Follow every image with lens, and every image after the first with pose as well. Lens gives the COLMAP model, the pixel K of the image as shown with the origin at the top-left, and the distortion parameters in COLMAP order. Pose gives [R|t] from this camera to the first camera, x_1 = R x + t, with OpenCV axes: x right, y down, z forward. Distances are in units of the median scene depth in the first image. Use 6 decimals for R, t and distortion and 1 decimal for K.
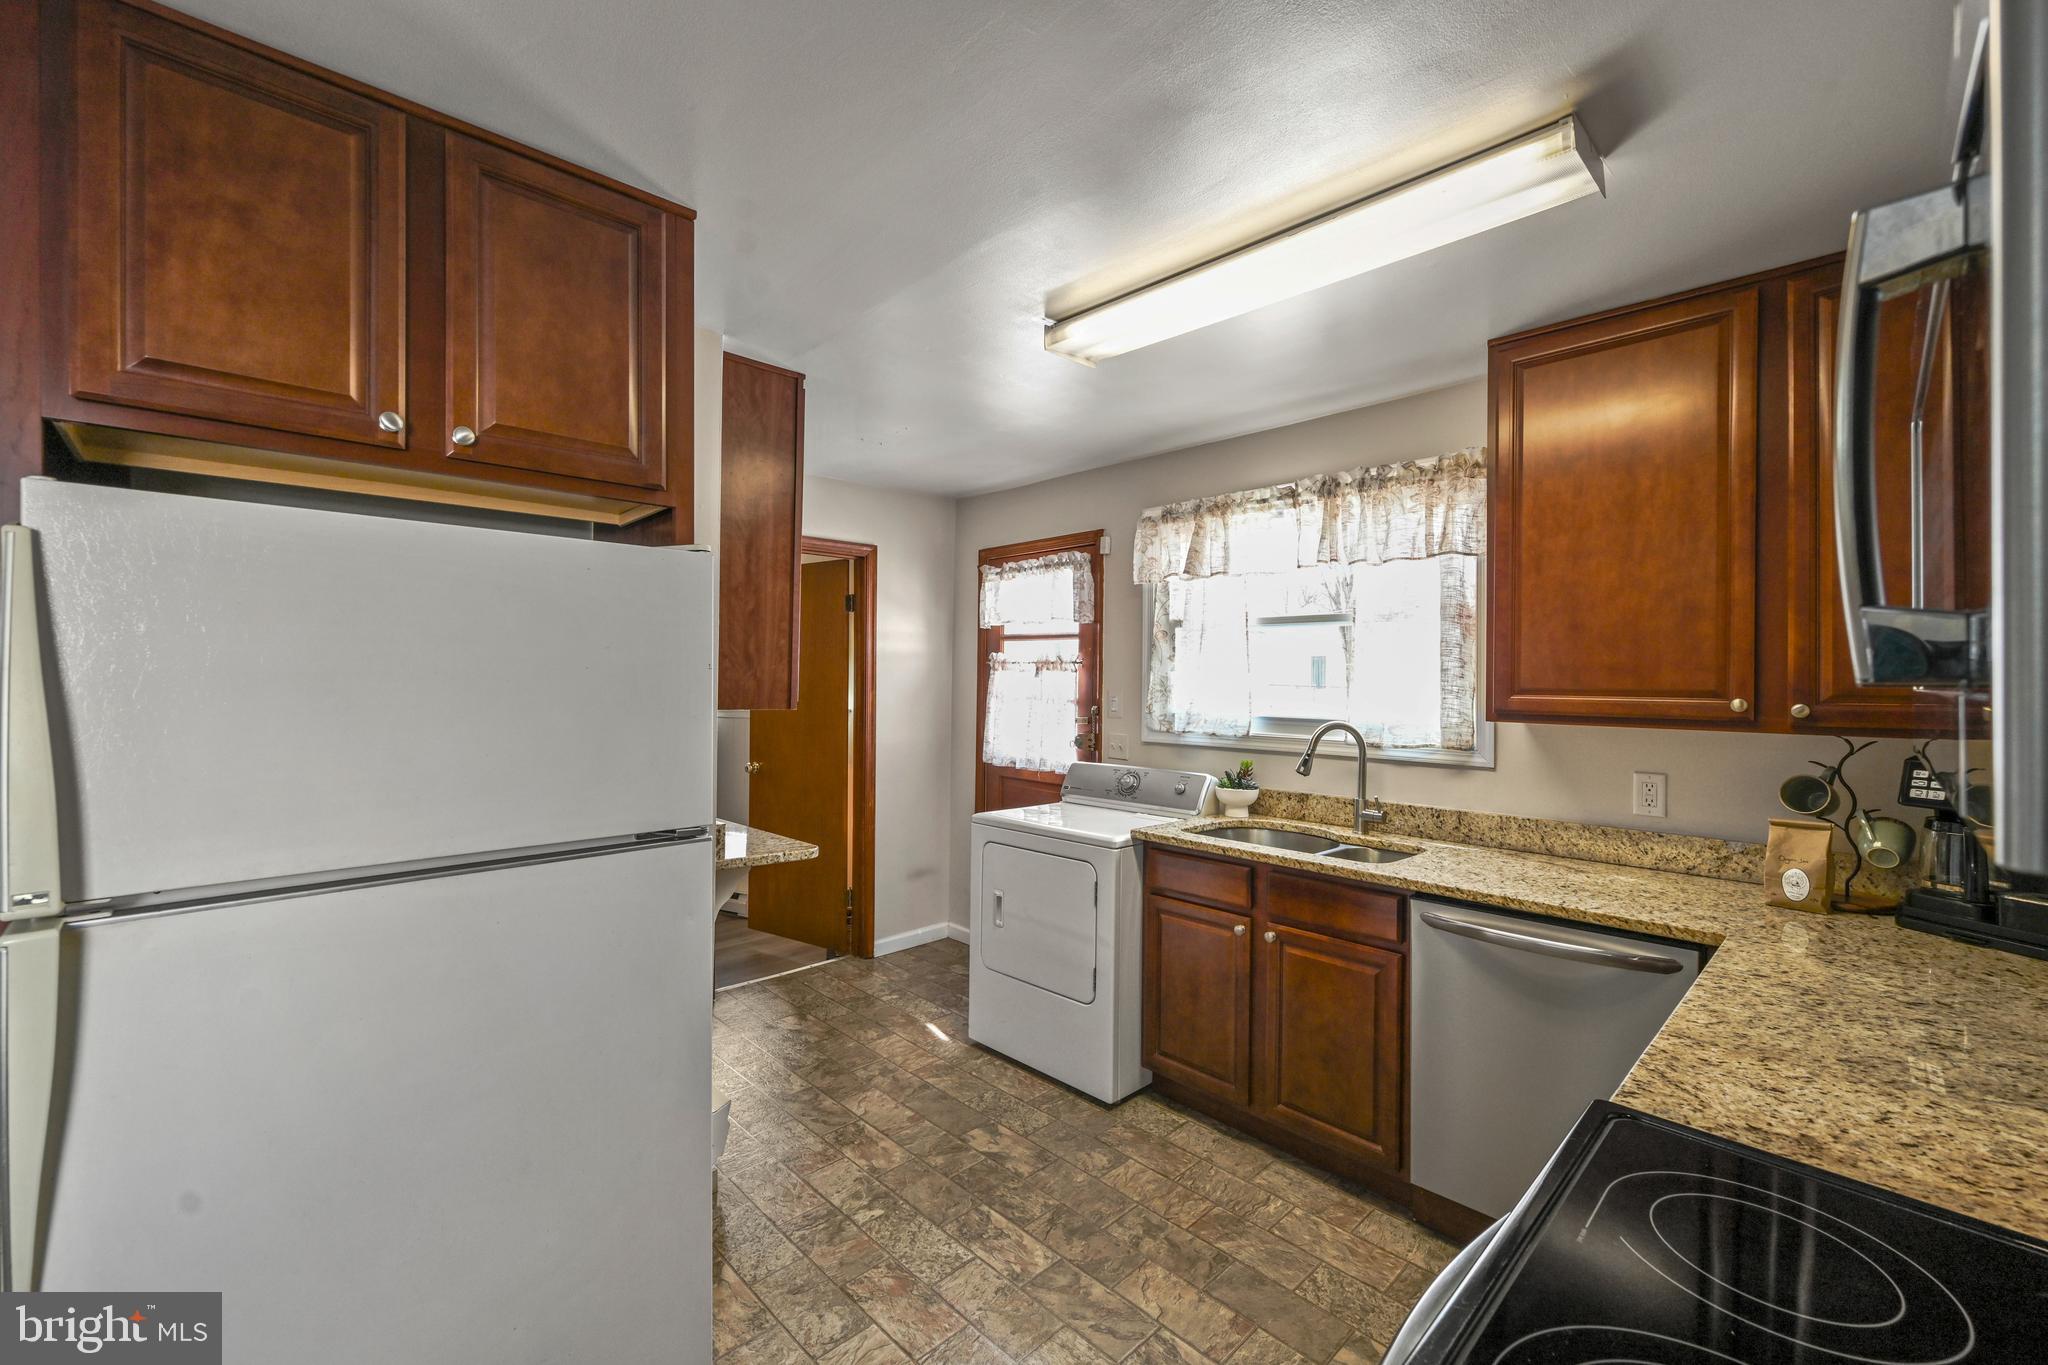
lens RADIAL K [[839.9, 0, 1029.5], [0, 839.9, 680.1], [0, 0, 1]] dist [0.002106, 0.000255]
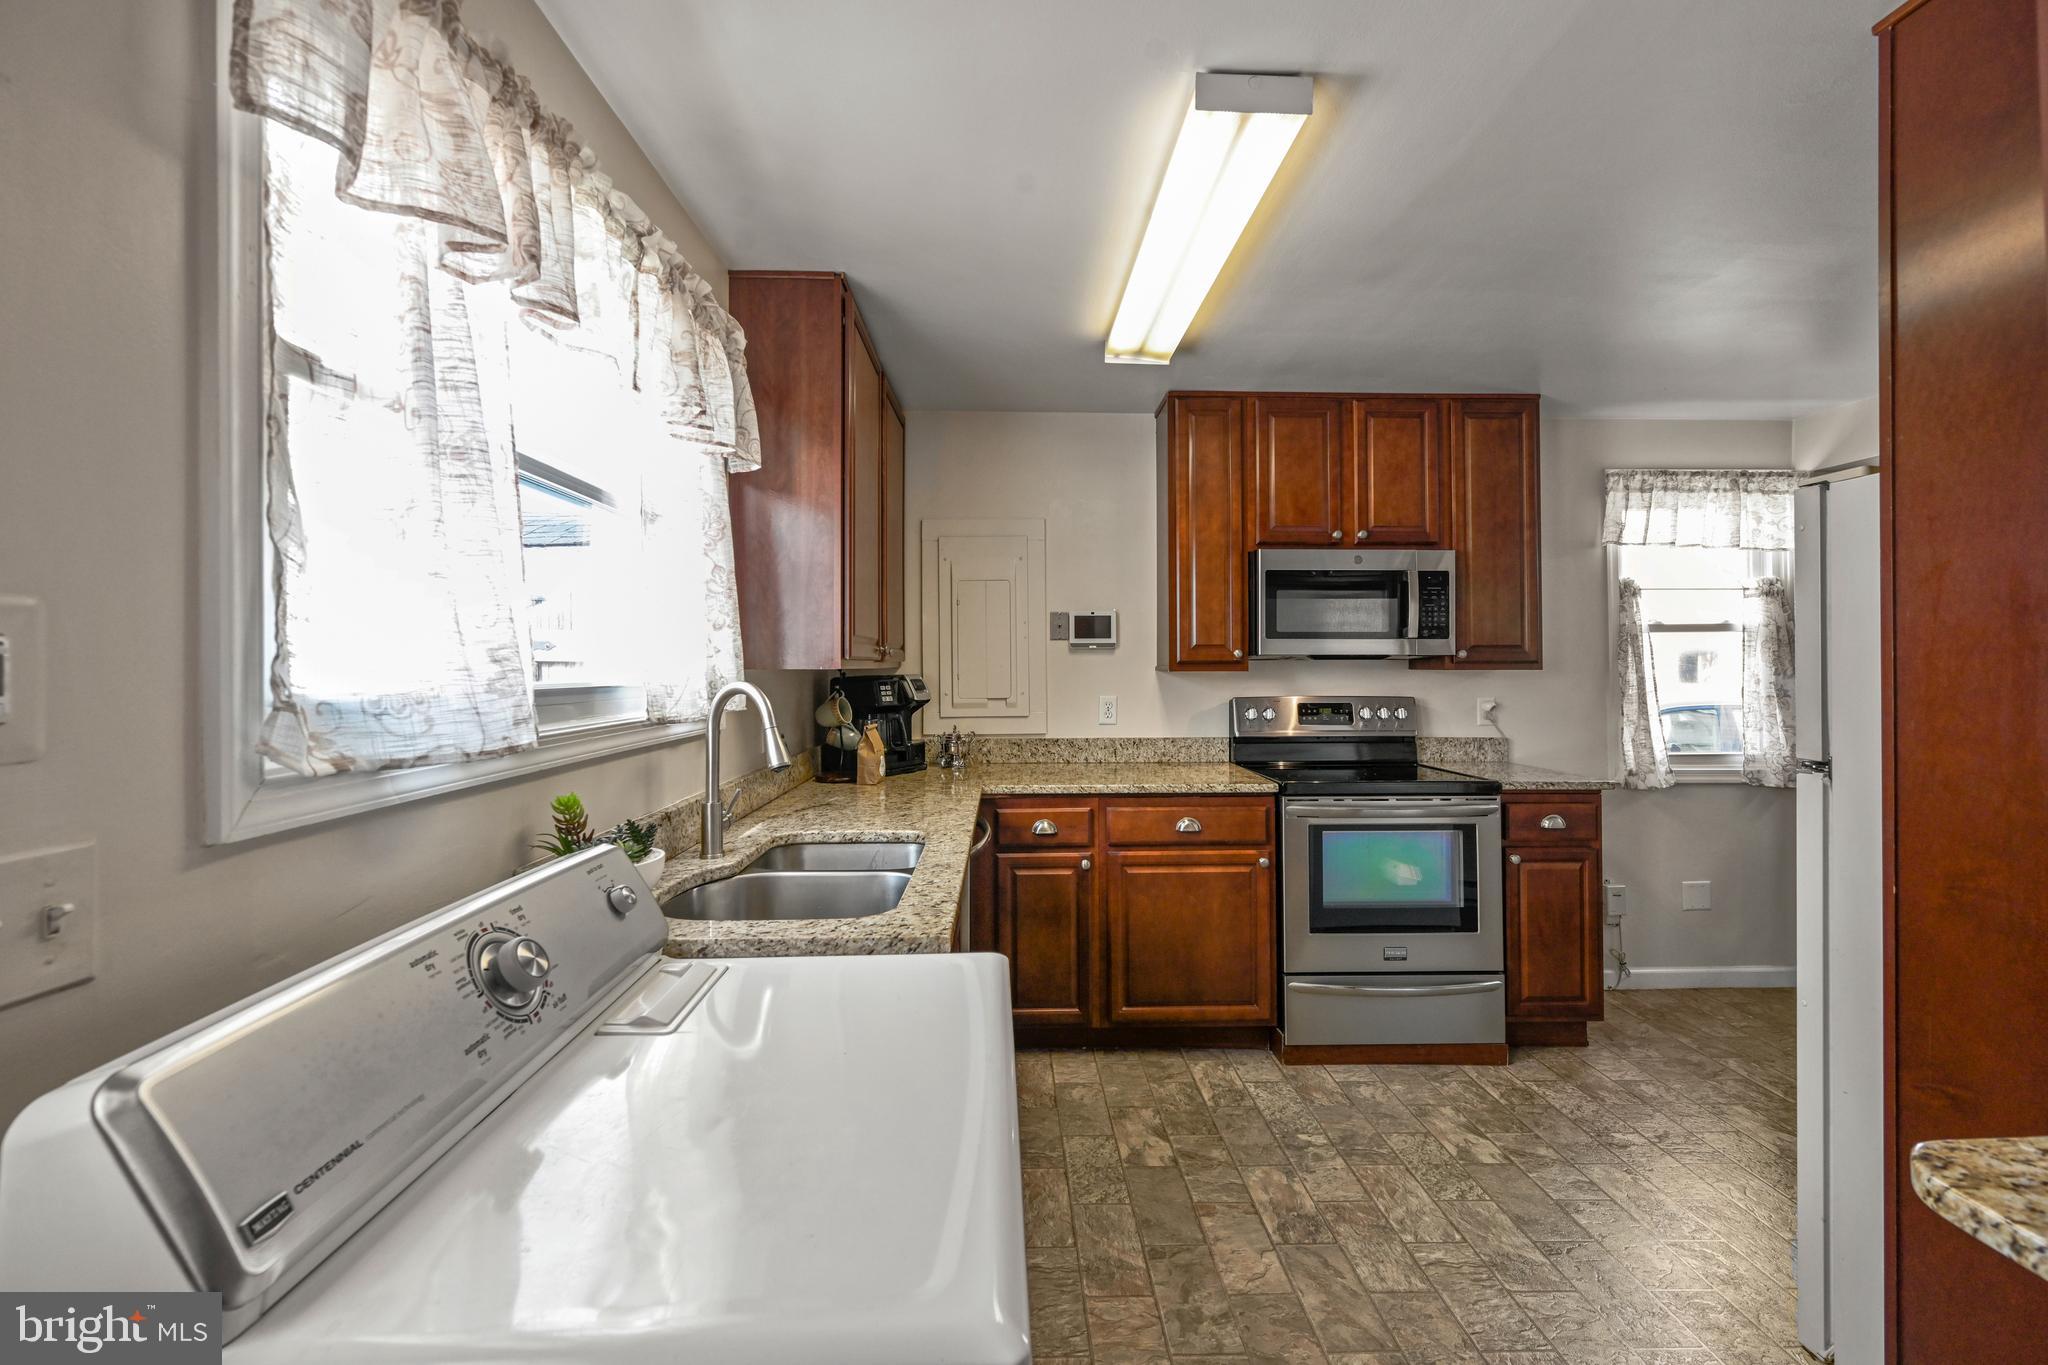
lens RADIAL K [[839.9, 0, 1013.4], [0, 839.9, 654.6], [0, 0, 1]] dist [0.002106, 0.000255]
pose [[-0.733181, 0.003589, 0.680024, -0.223177], [-0.002012, 0.999970, -0.007447, 0.035522], [-0.680031, -0.006828, -0.733152, 1.408301]]
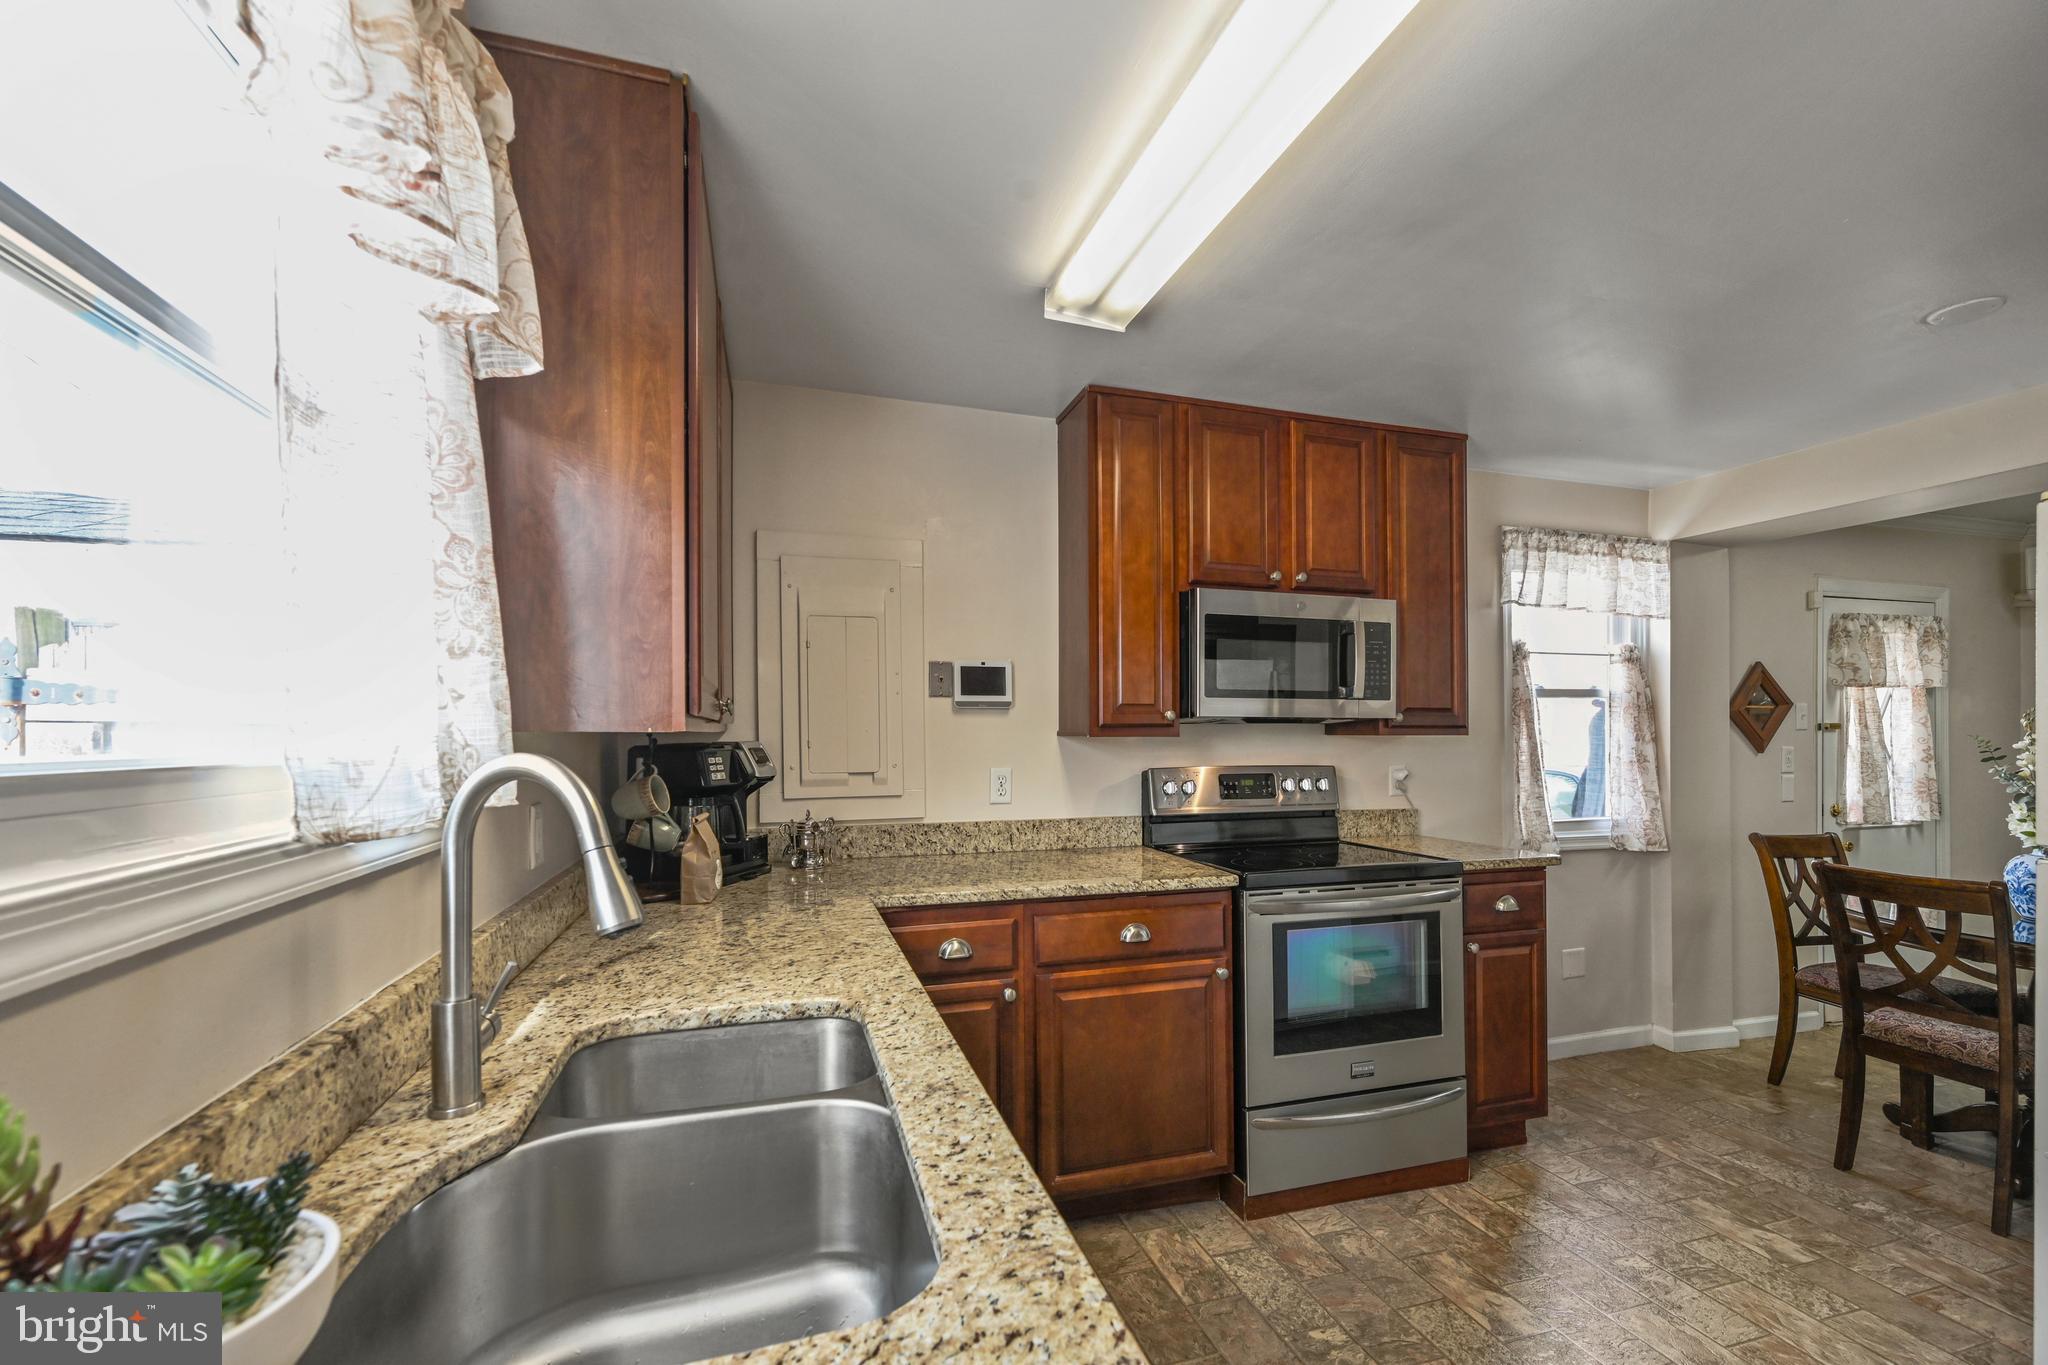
lens RADIAL K [[839.9, 0, 1011.1], [0, 839.9, 735.4], [0, 0, 1]] dist [0.002106, 0.000255]
pose [[-0.889878, -0.007020, 0.456144, 0.071681], [-0.004195, 0.999965, 0.007205, 0.041861], [-0.456179, 0.004499, -0.889877, 1.270969]]
